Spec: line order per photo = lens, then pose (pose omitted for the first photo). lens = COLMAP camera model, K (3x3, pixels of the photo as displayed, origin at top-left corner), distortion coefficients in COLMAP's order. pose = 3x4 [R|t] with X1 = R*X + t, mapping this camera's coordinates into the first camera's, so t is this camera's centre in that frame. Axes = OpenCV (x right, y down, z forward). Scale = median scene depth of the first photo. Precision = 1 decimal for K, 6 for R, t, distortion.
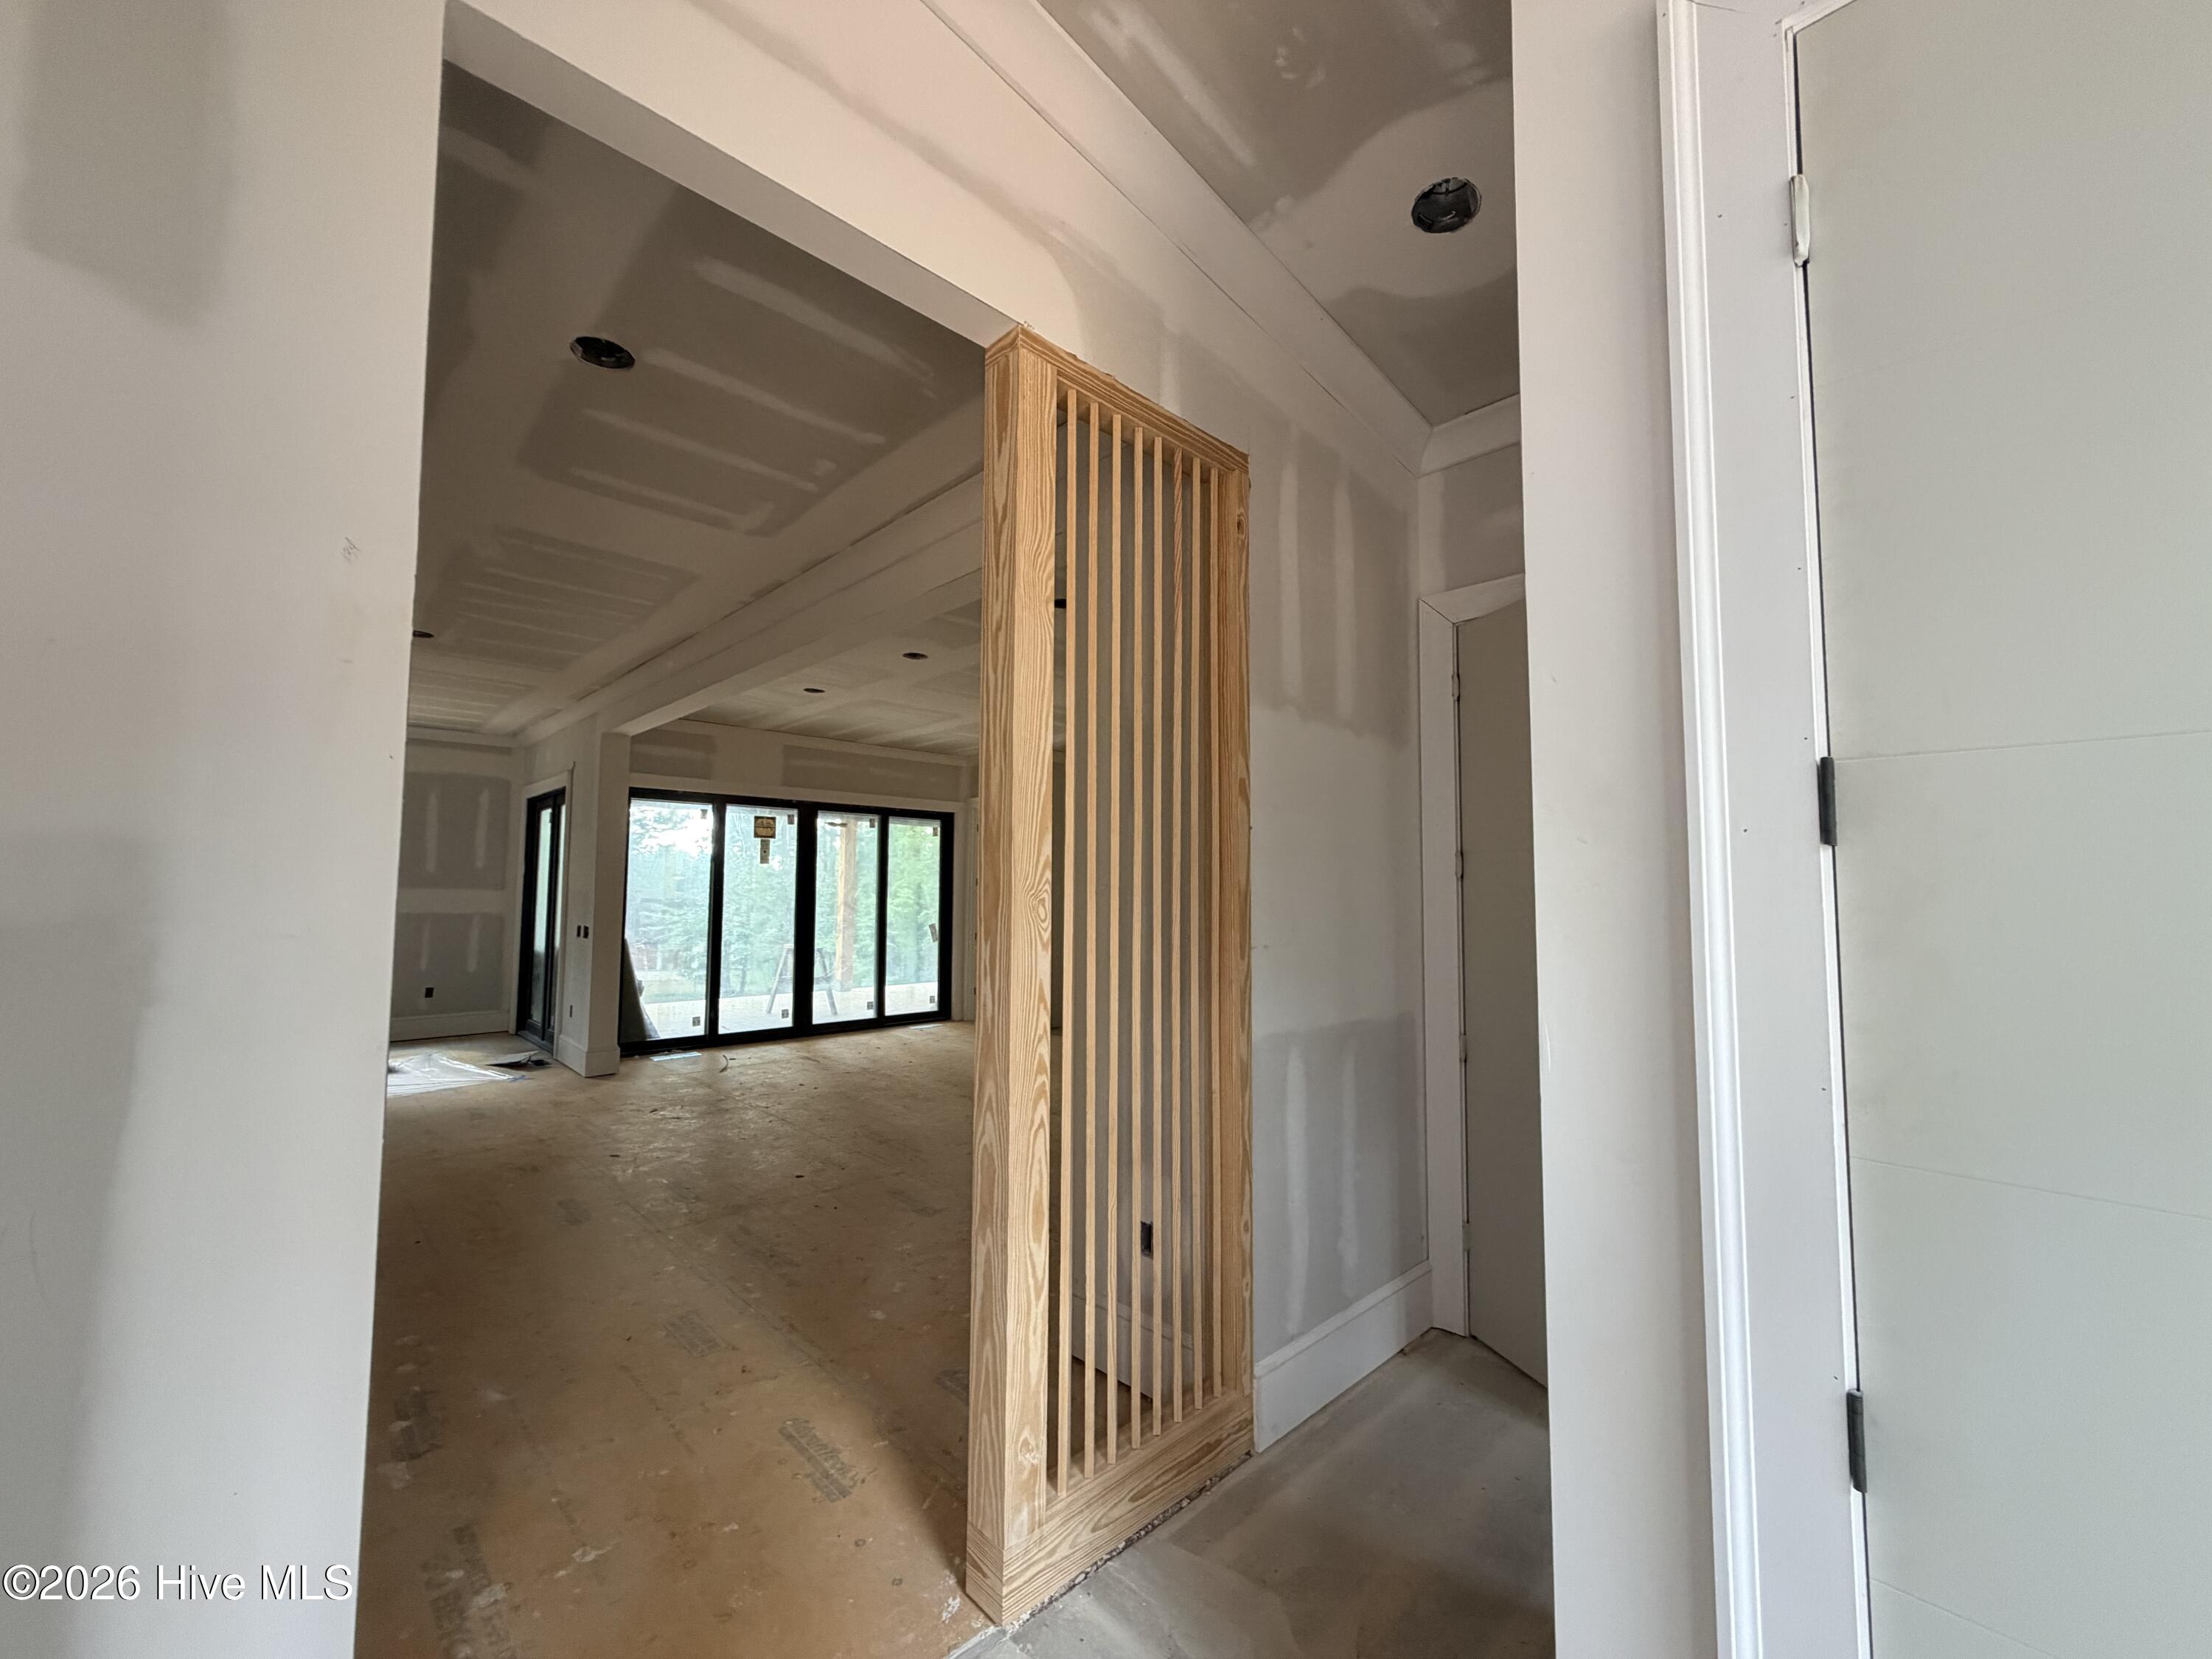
lens RADIAL K [[879.7, 0, 1101.8], [0, 879.7, 830.8], [0, 0, 1]] dist [-0.000499, 0.000157]
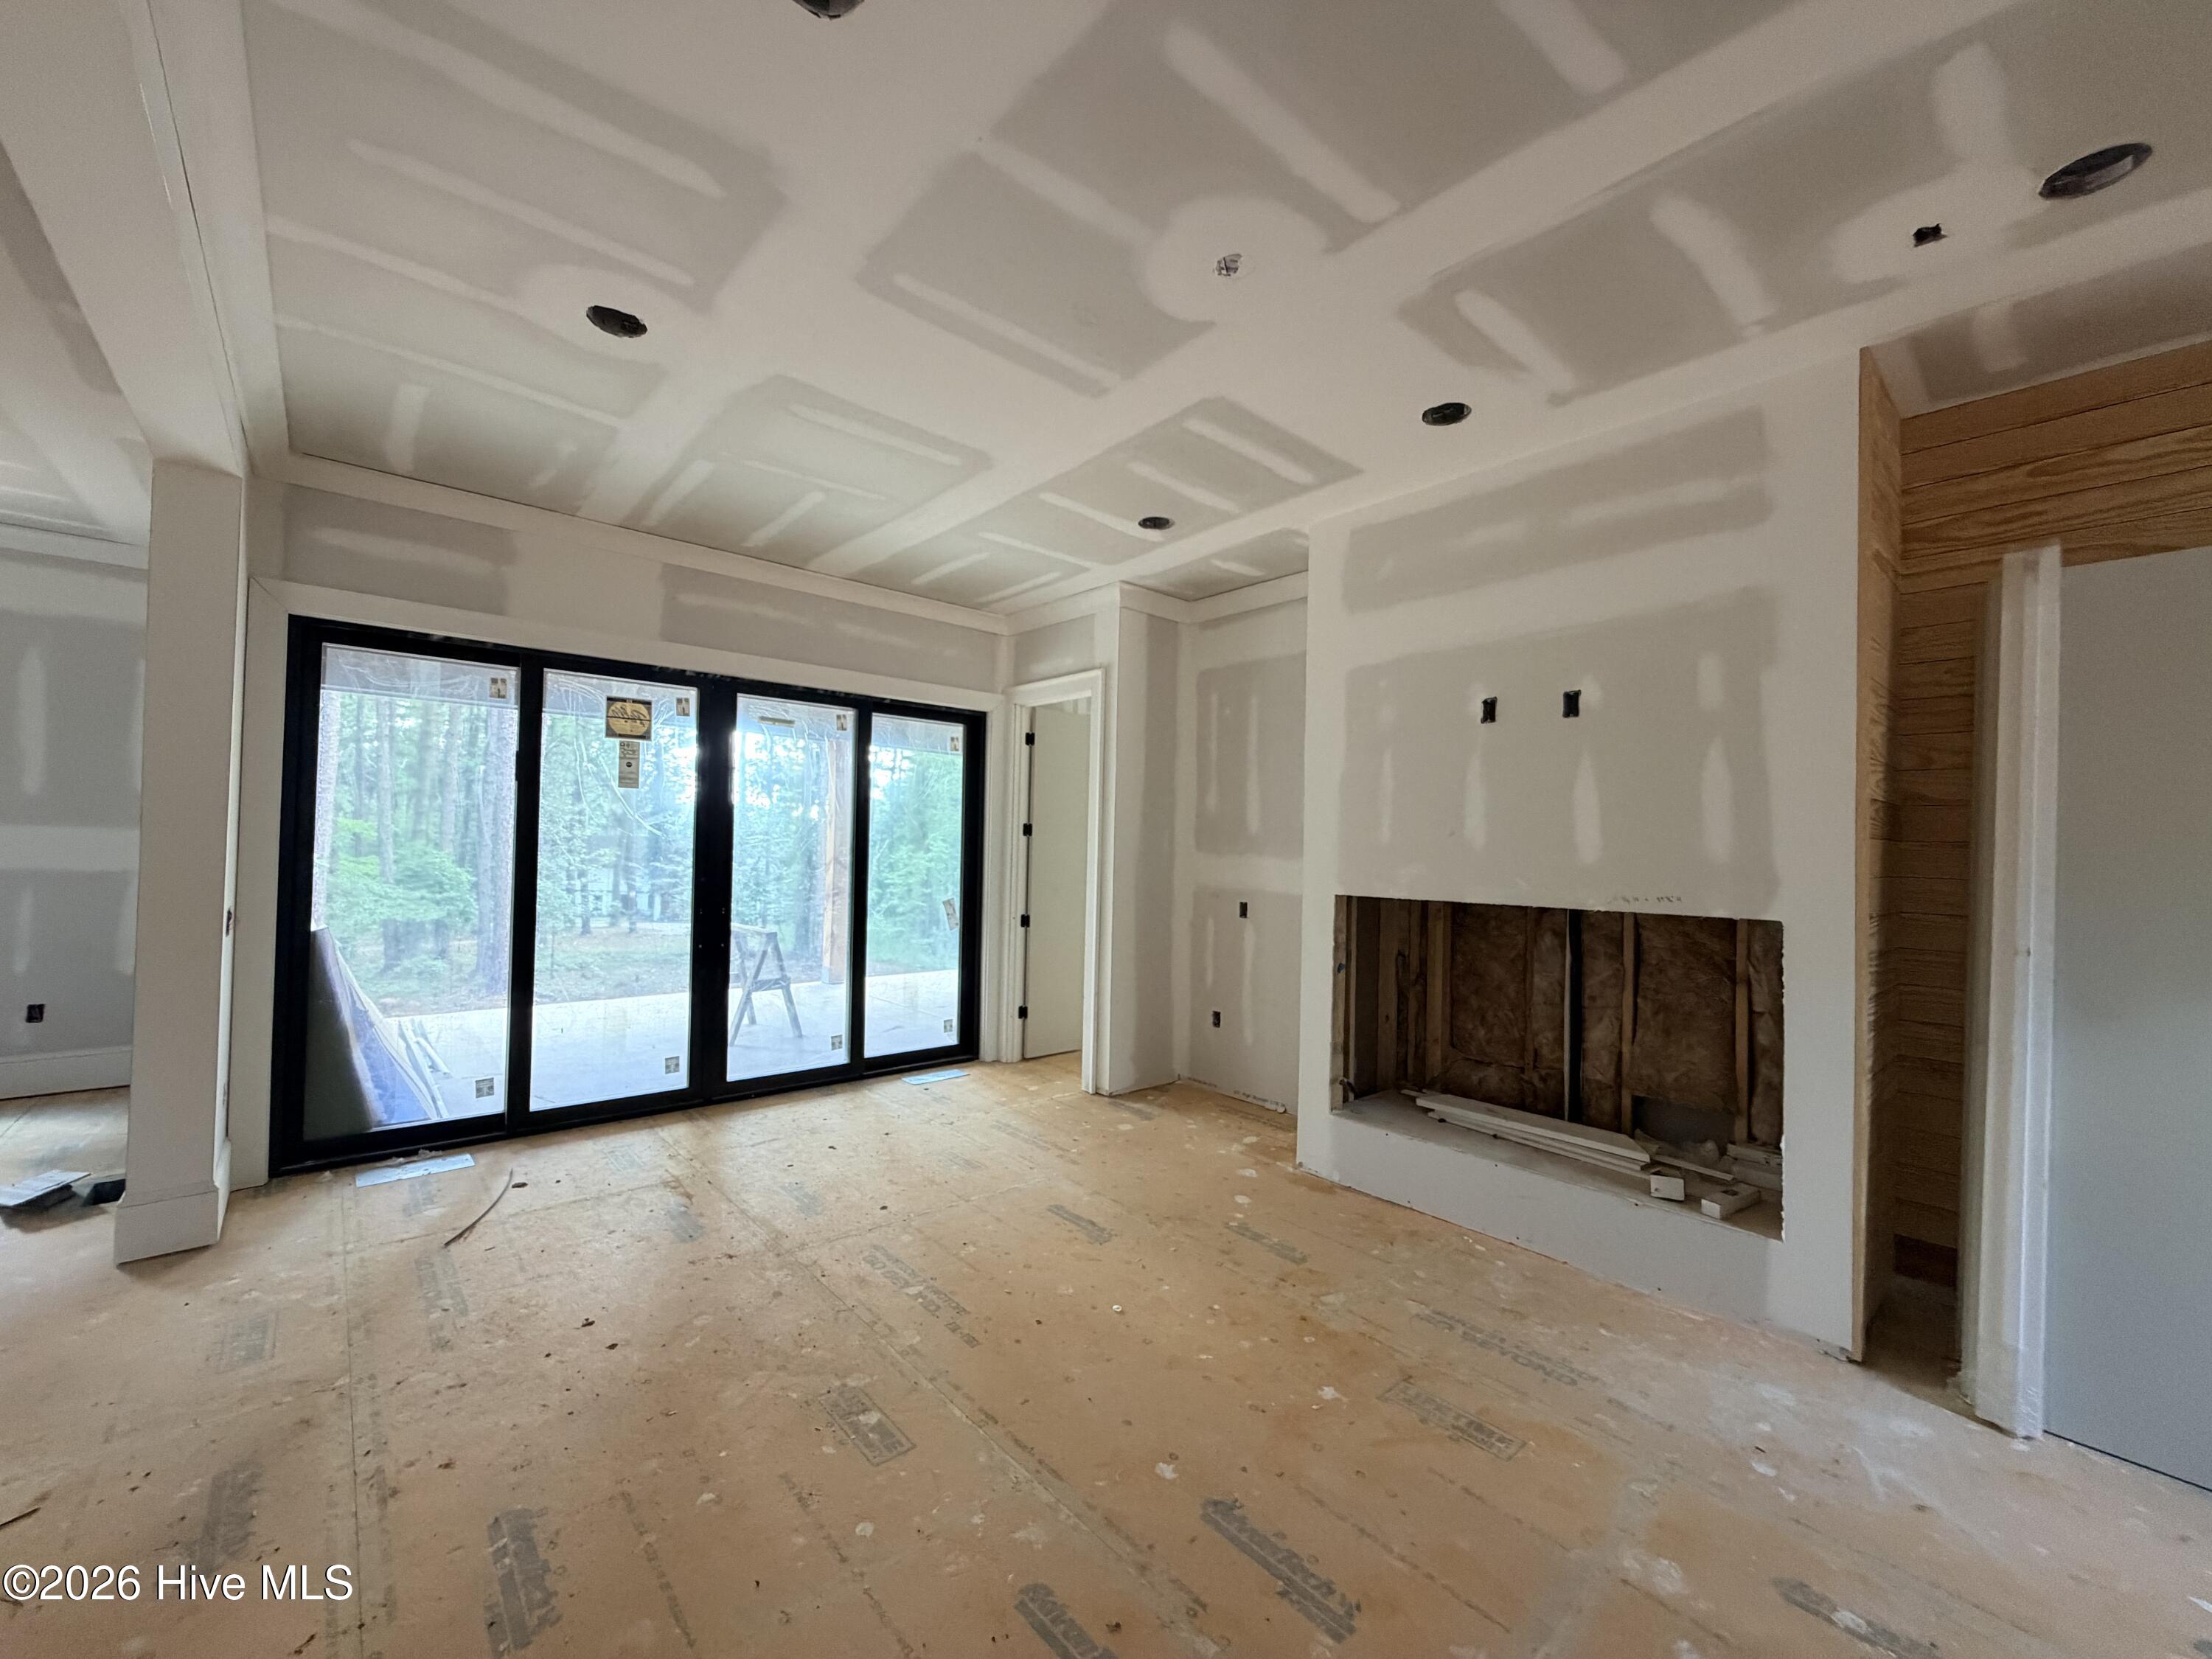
lens RADIAL K [[879.7, 0, 1101.8], [0, 879.7, 830.8], [0, 0, 1]] dist [-0.000499, 0.000157]
pose [[0.998854, 0.015785, -0.045178, -0.071176], [-0.013557, 0.998697, 0.049191, 0.032348], [0.045896, -0.048522, 0.997767, 0.465245]]
